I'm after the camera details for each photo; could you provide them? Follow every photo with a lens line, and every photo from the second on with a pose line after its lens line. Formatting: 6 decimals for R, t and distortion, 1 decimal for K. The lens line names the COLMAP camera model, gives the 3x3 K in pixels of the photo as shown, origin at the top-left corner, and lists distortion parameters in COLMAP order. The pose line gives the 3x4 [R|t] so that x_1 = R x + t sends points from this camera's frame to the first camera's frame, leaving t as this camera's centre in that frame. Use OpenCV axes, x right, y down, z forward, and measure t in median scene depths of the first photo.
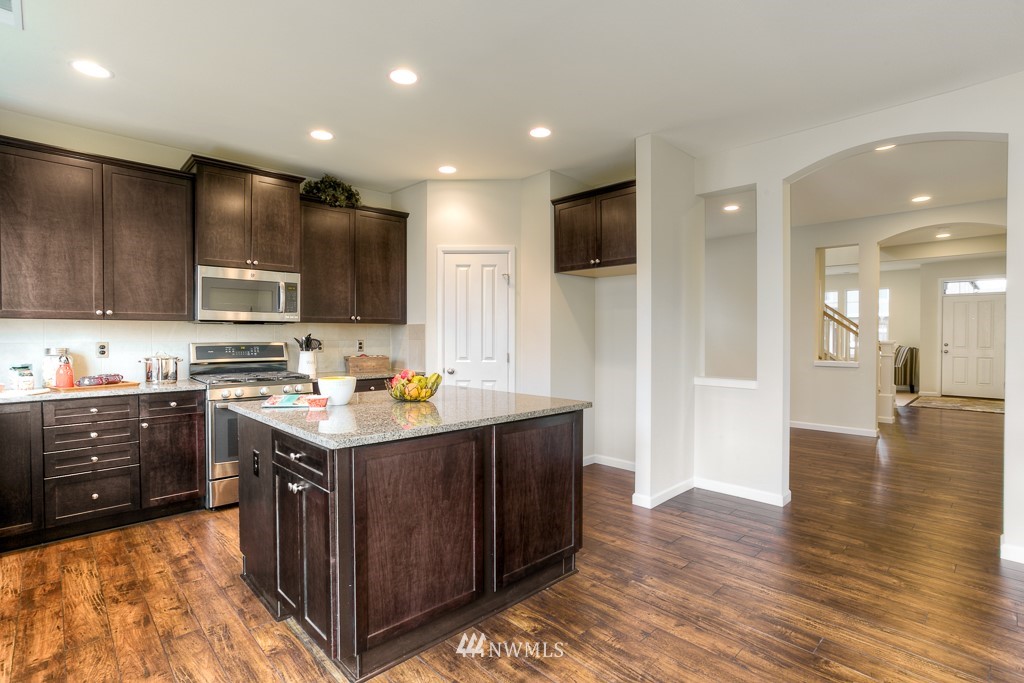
lens RADIAL K [[500.8, 0, 517.3], [0, 500.8, 345.3], [0, 0, 1]] dist [-0.052179, 0.030084]
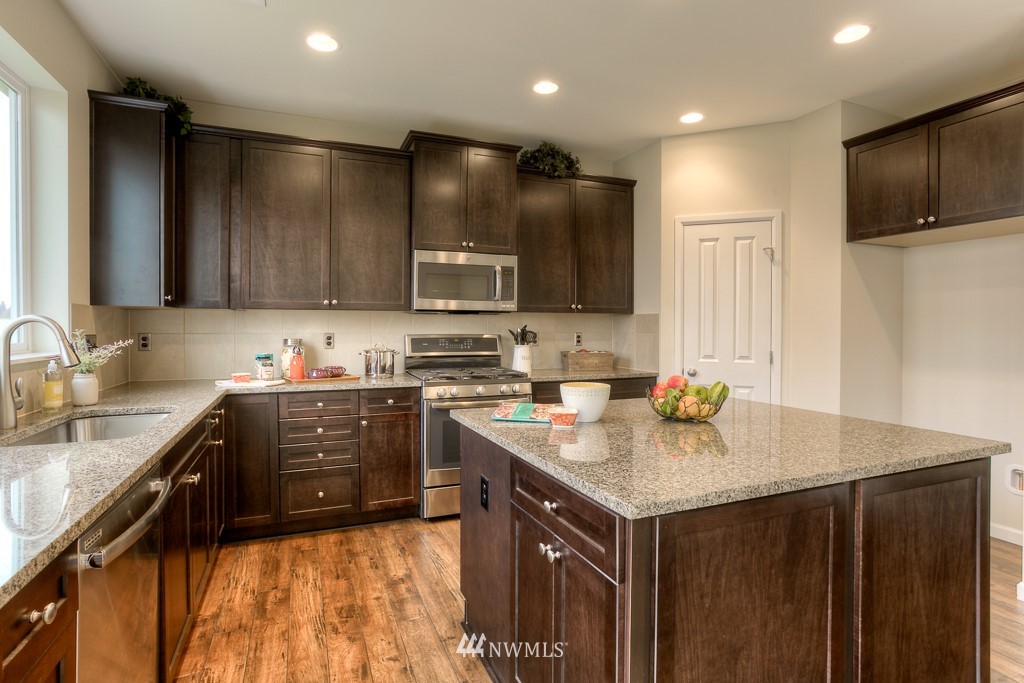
lens RADIAL K [[513.6, 0, 512.0], [0, 513.6, 341.5], [0, 0, 1]] dist [-0.062878, 0.031937]
pose [[0.931651, 0.014105, -0.363081, -0.146202], [-0.011571, 0.999891, 0.009154, -0.003121], [0.363171, -0.004327, 0.931712, 0.197156]]
